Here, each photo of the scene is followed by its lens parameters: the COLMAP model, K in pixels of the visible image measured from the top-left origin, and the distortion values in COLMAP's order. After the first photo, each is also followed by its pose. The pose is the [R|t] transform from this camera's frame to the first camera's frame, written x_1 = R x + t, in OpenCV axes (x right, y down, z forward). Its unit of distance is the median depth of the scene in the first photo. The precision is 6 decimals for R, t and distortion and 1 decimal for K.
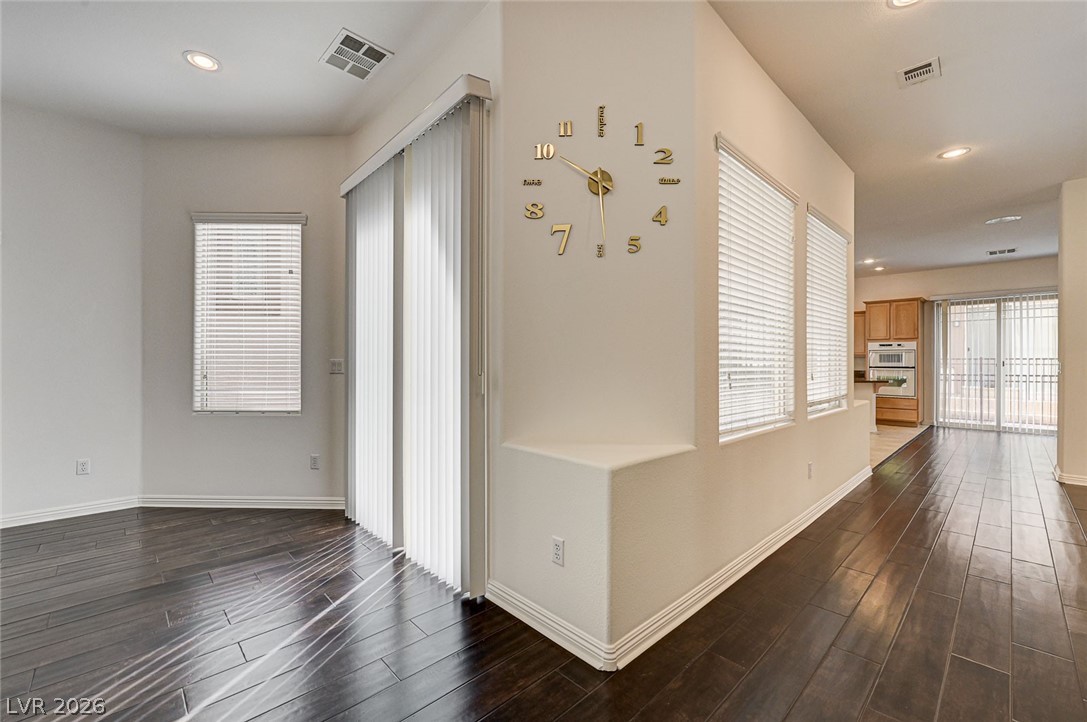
lens RADIAL K [[453.2, 0, 544.5], [0, 453.2, 362.2], [0, 0, 1]] dist [0.002358, 0.000142]
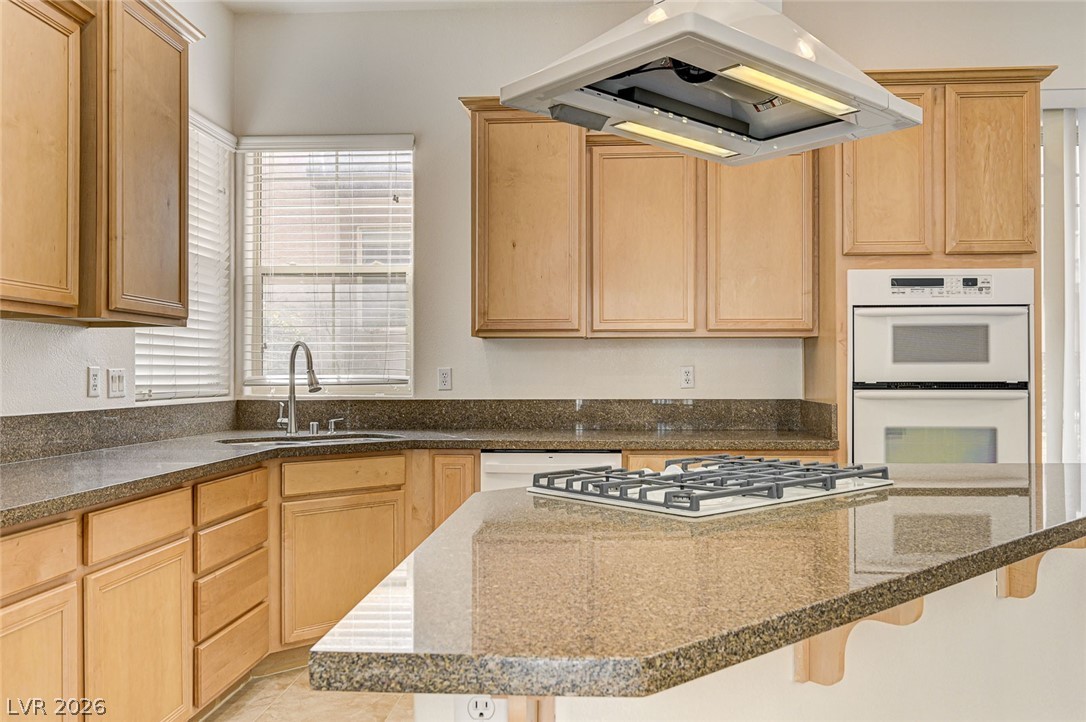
lens RADIAL K [[845.1, 0, 543.2], [0, 845.1, 363.2], [0, 0, 1]] dist [-0.008976, -0.002818]
pose [[0.745341, 0.007056, 0.666646, 0.359777], [-0.000924, 0.999954, -0.009552, 0.004254], [-0.666682, 0.006503, 0.745314, 0.822867]]
